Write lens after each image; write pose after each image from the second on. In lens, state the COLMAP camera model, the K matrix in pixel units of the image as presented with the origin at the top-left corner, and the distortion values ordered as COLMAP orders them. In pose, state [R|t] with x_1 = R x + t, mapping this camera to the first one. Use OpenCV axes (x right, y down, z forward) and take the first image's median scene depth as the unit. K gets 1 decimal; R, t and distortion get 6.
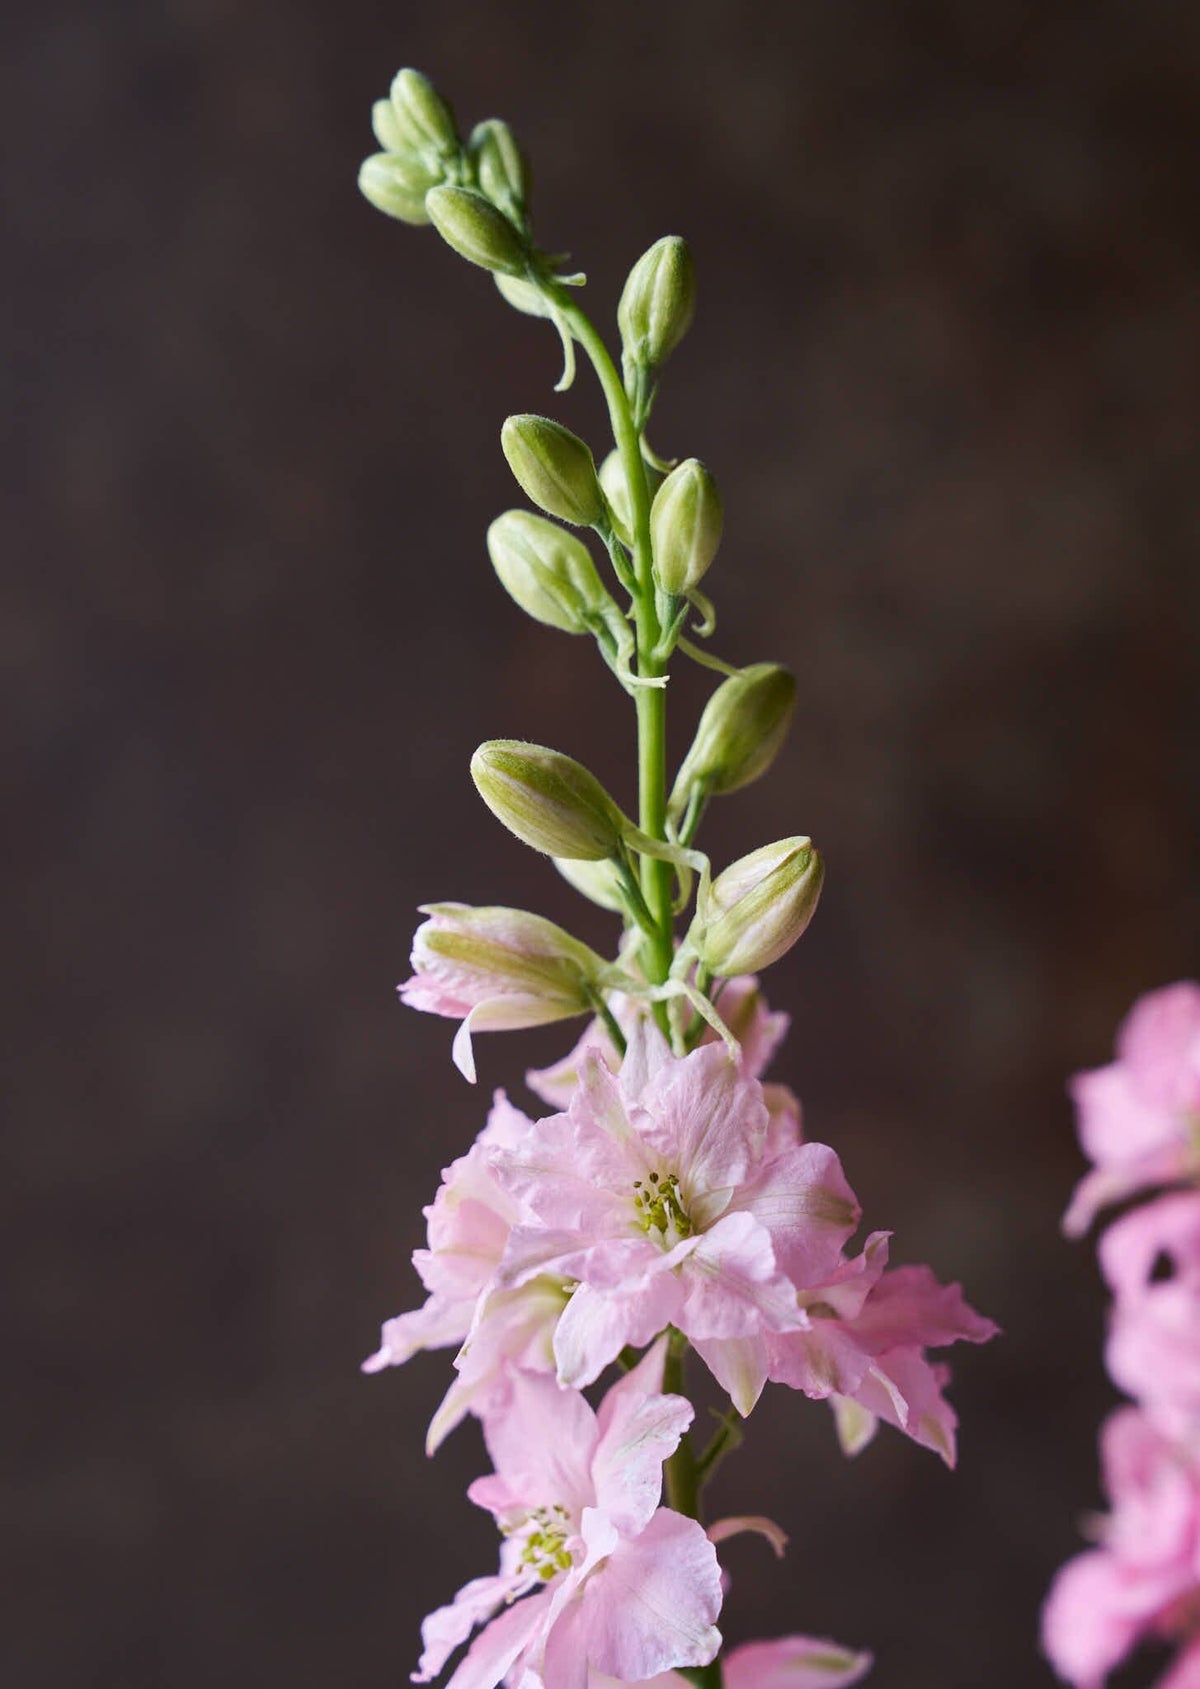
lens RADIAL K [[3664.4, 0, 596.5], [0, 3664.4, 839.7], [0, 0, 1]] dist [0.020713, 0.000000]
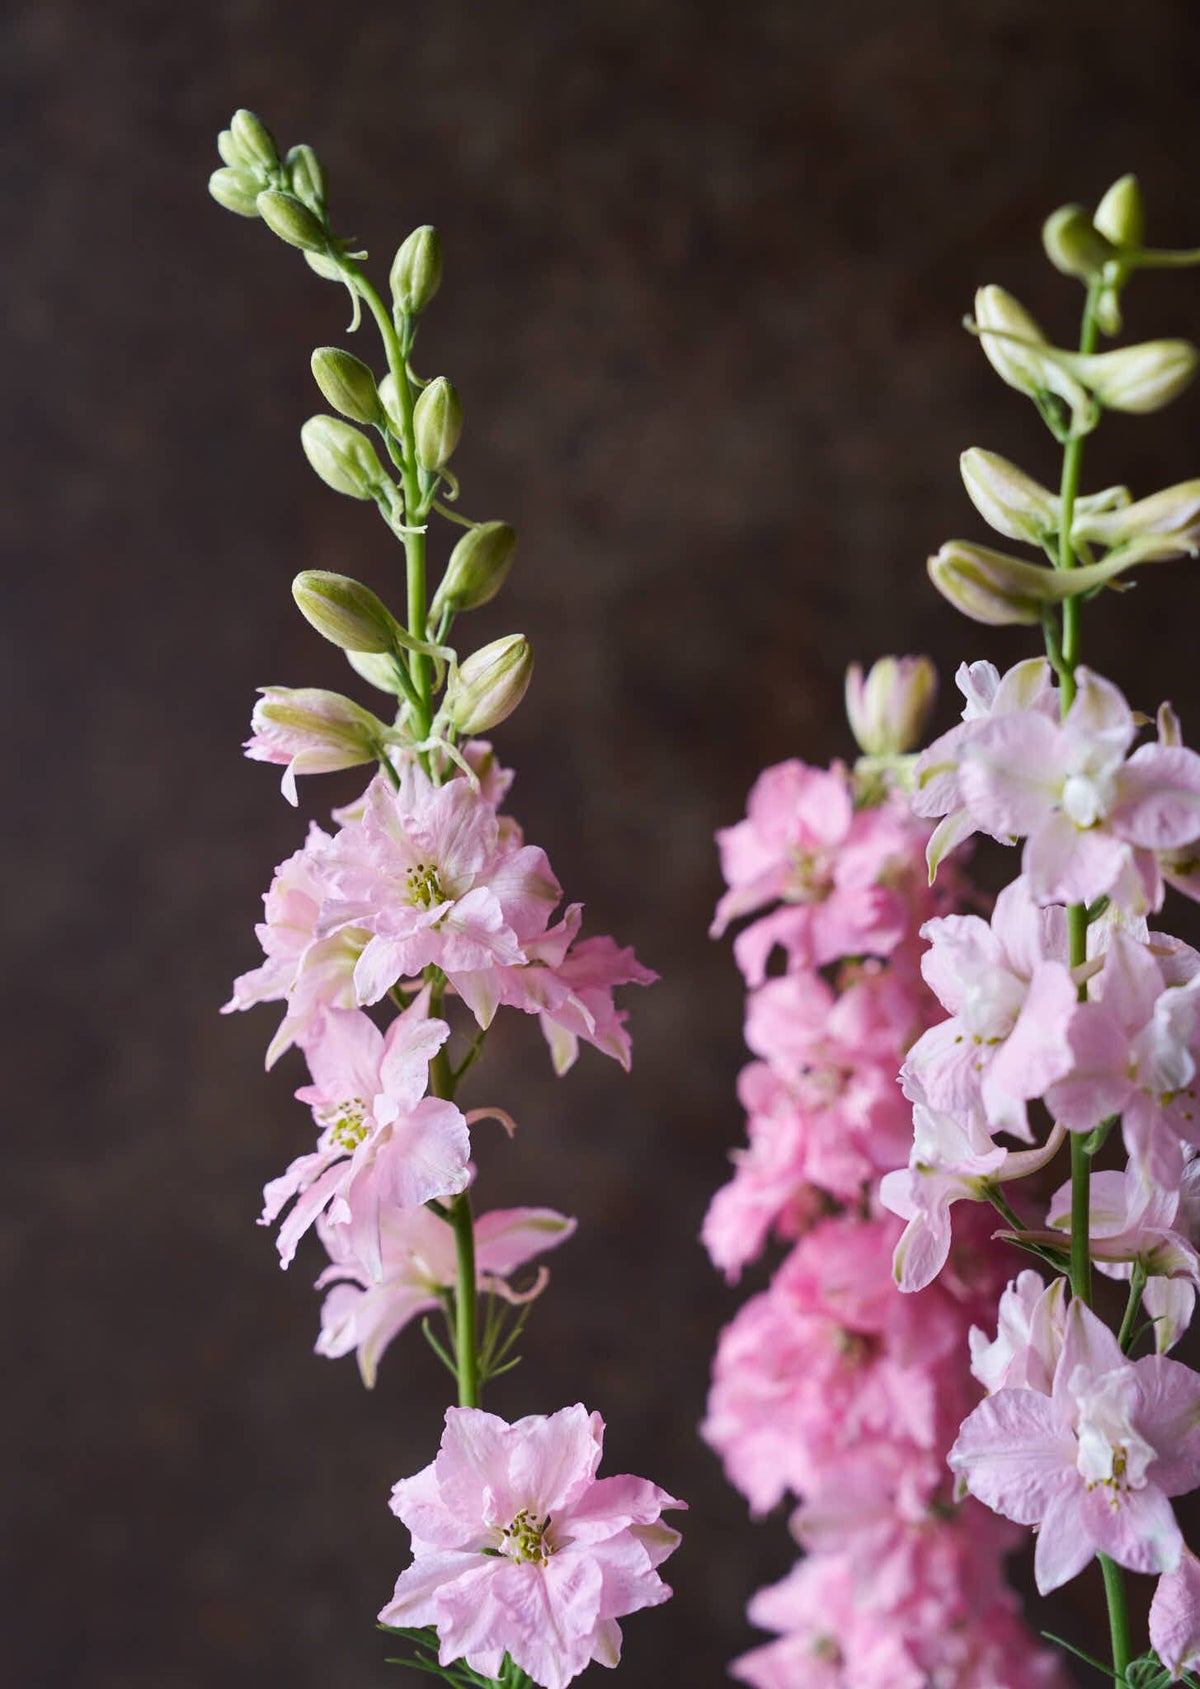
lens RADIAL K [[3664.4, 0, 599.4], [0, 3664.4, 839.1], [0, 0, 1]] dist [0.020713, 0.000000]
pose [[0.998027, -0.010680, 0.061872, -0.003493], [0.010302, 0.999926, 0.006423, 0.070355], [-0.061936, -0.005773, 0.998063, -0.457792]]
